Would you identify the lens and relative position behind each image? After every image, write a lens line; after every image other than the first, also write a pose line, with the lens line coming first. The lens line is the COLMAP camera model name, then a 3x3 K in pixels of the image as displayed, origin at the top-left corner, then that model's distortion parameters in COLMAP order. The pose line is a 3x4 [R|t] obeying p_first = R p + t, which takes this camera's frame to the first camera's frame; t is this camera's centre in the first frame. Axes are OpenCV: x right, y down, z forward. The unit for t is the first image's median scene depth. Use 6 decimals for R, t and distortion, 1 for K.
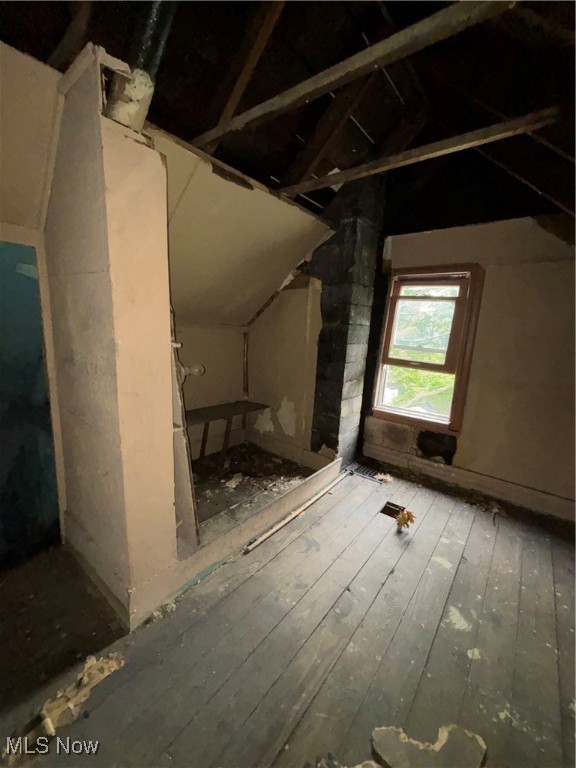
lens RADIAL K [[306.8, 0, 288.0], [0, 306.8, 384.0], [0, 0, 1]] dist [-0.000870, -0.000147]
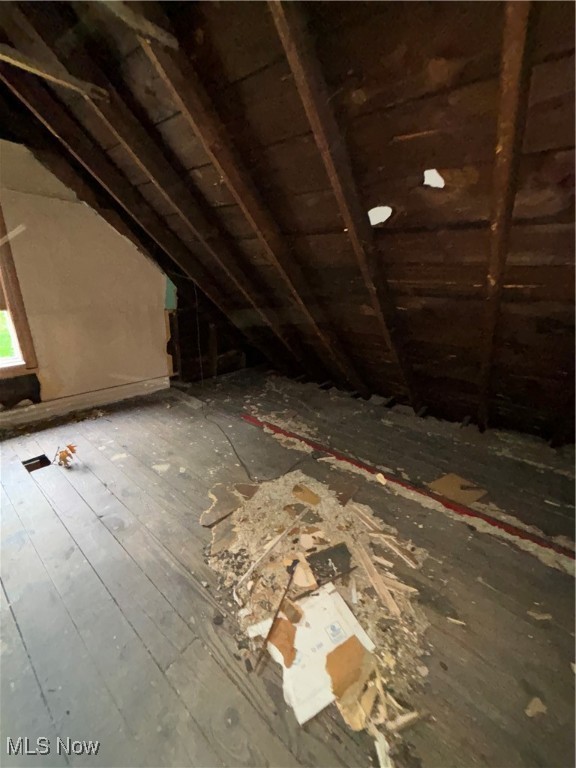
lens RADIAL K [[306.8, 0, 288.0], [0, 306.8, 384.0], [0, 0, 1]] dist [-0.000870, -0.000147]
pose [[0.010807, -0.360840, 0.932565, -0.440414], [0.143885, 0.923475, 0.355655, -0.037226], [-0.989535, 0.130339, 0.061900, 0.148912]]
